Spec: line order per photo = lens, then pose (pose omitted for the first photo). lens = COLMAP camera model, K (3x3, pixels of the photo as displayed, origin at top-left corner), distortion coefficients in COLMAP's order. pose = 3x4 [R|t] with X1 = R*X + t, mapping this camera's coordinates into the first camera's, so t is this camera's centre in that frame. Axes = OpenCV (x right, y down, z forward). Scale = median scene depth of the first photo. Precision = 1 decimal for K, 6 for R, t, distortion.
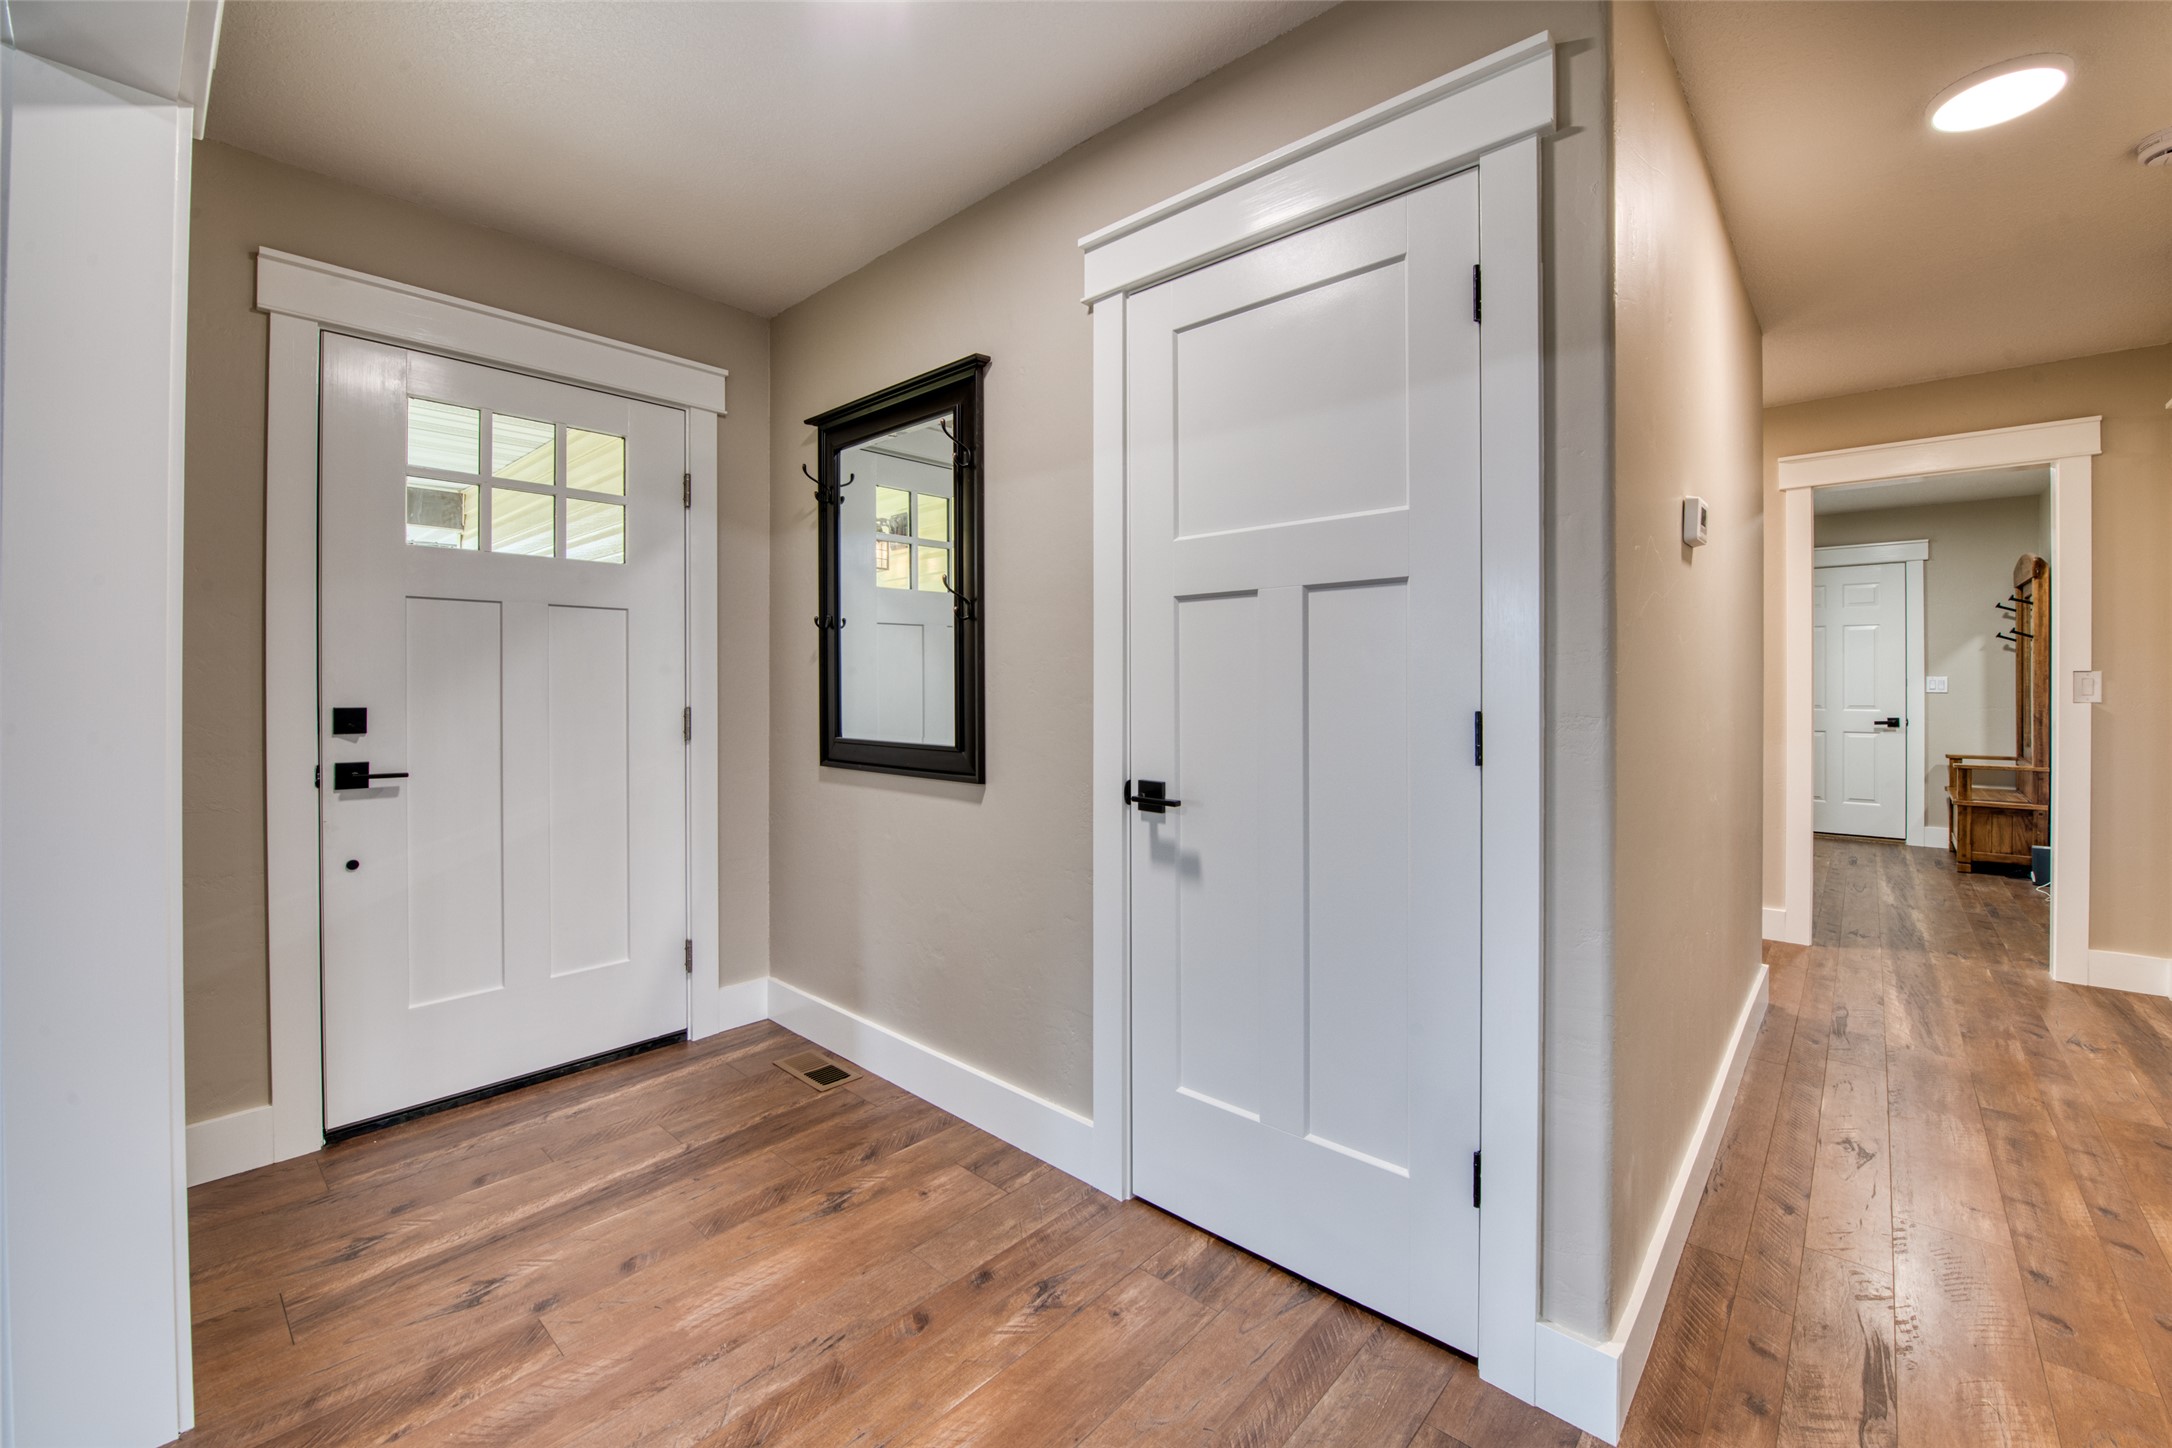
lens RADIAL K [[881.5, 0, 1107.5], [0, 881.5, 689.9], [0, 0, 1]] dist [-0.017309, -0.001650]
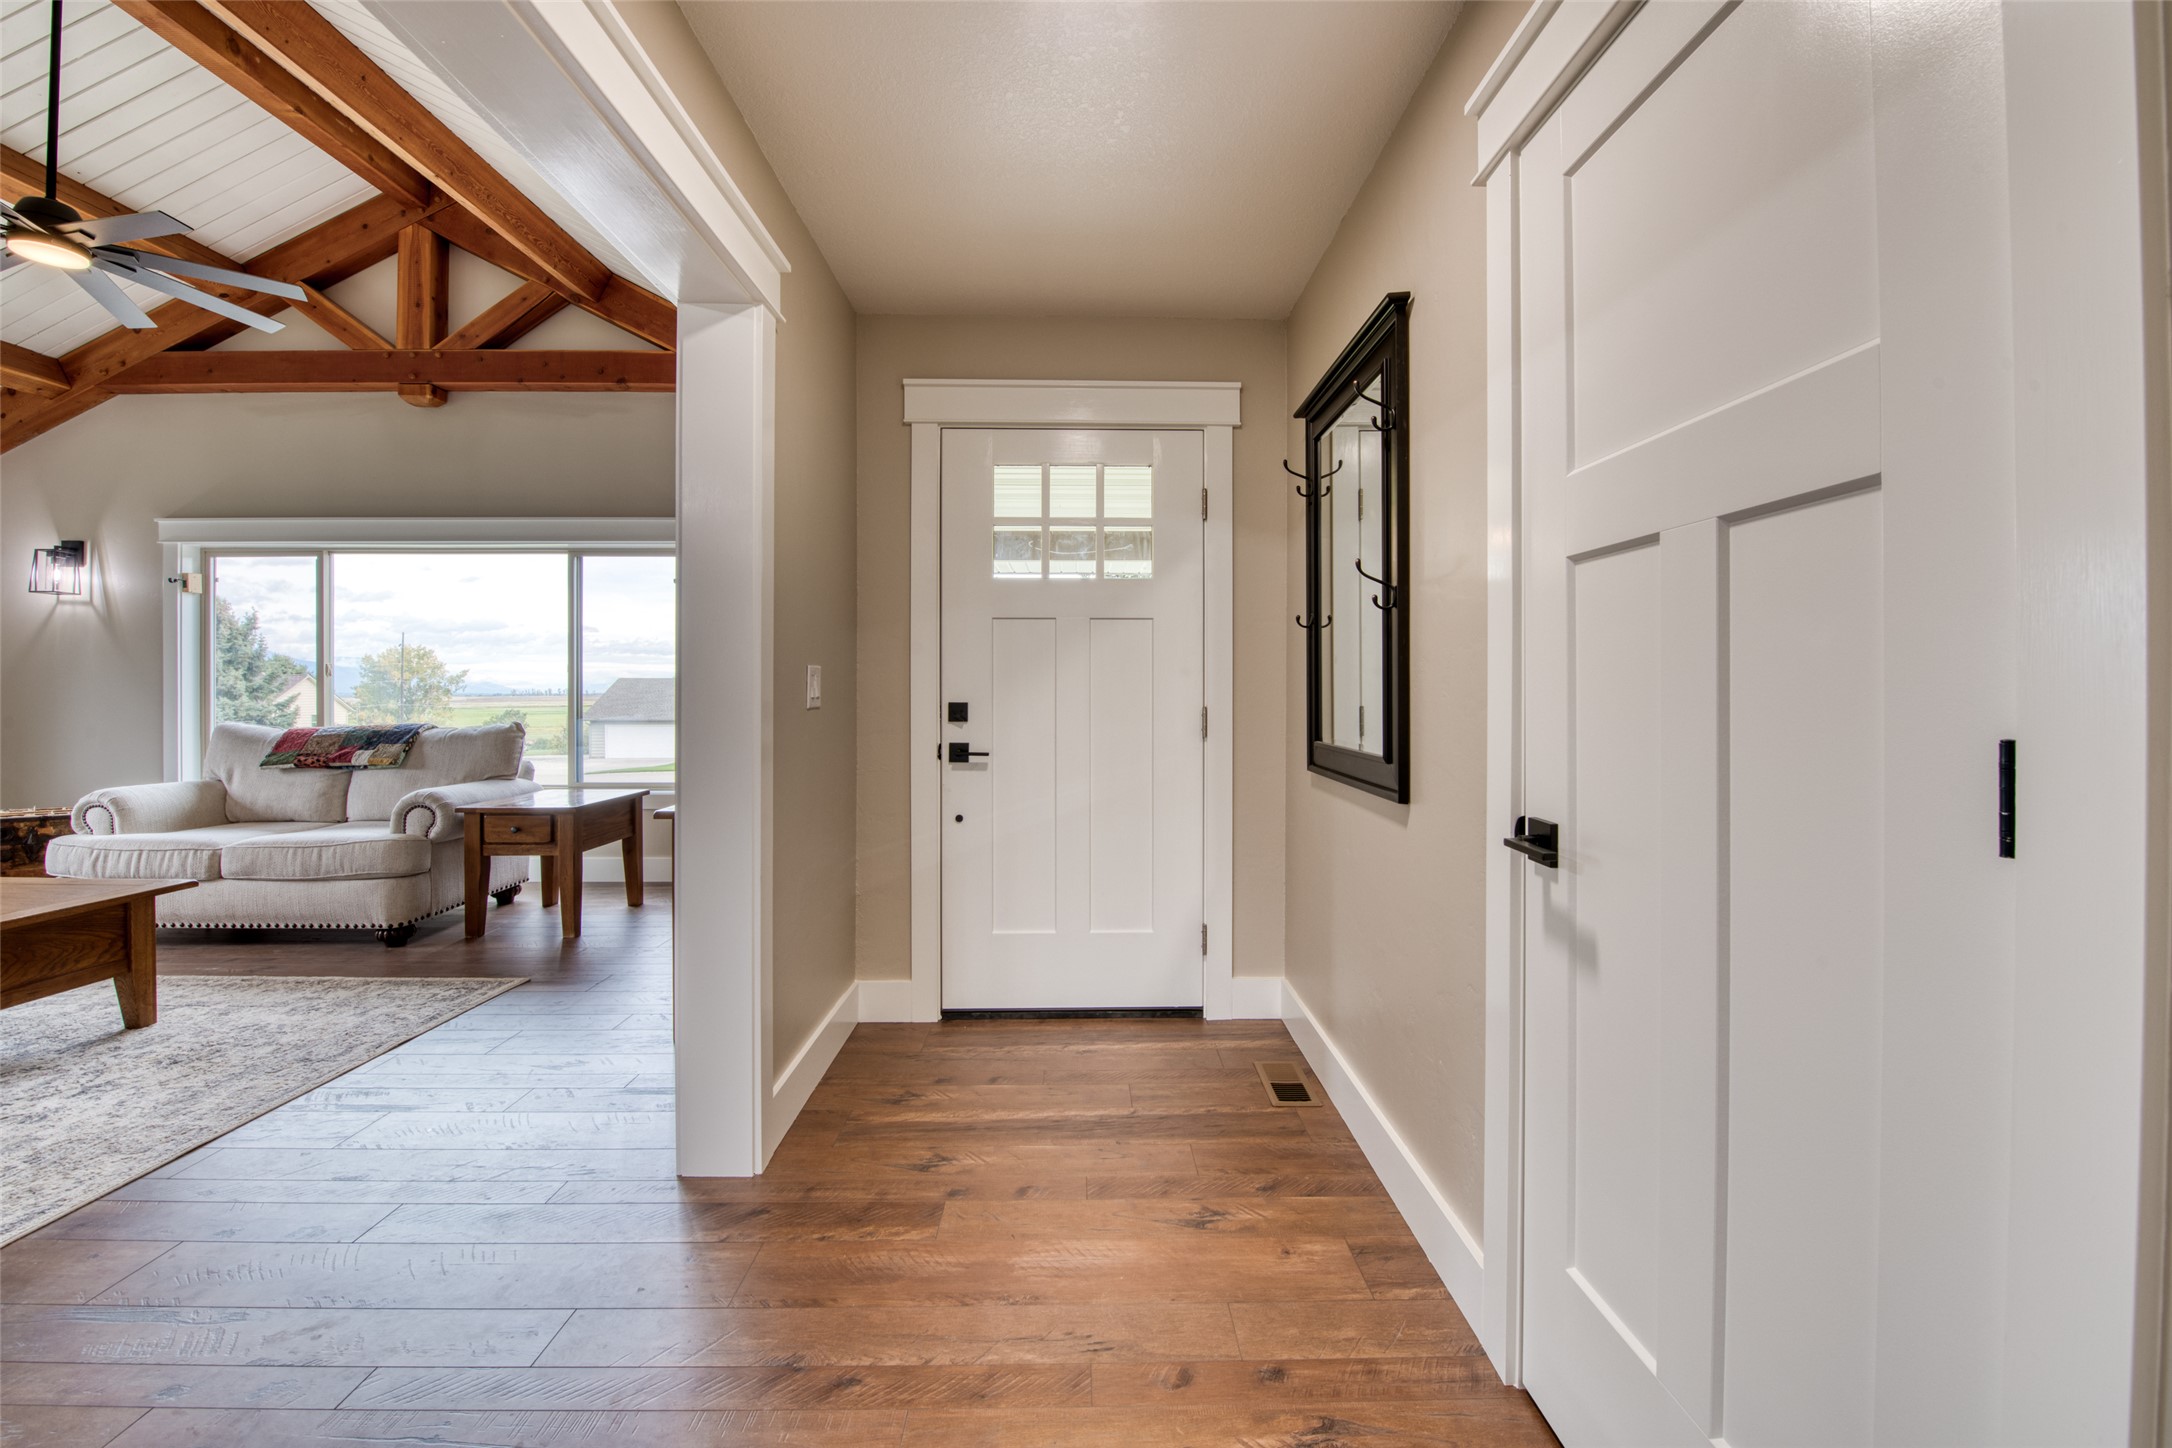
lens RADIAL K [[881.5, 0, 1098.7], [0, 881.5, 693.2], [0, 0, 1]] dist [-0.017309, -0.001650]
pose [[0.679056, 0.006194, -0.734060, 0.324970], [-0.005801, 0.999978, 0.003072, 0.000701], [0.734063, 0.002172, 0.679078, 0.257957]]
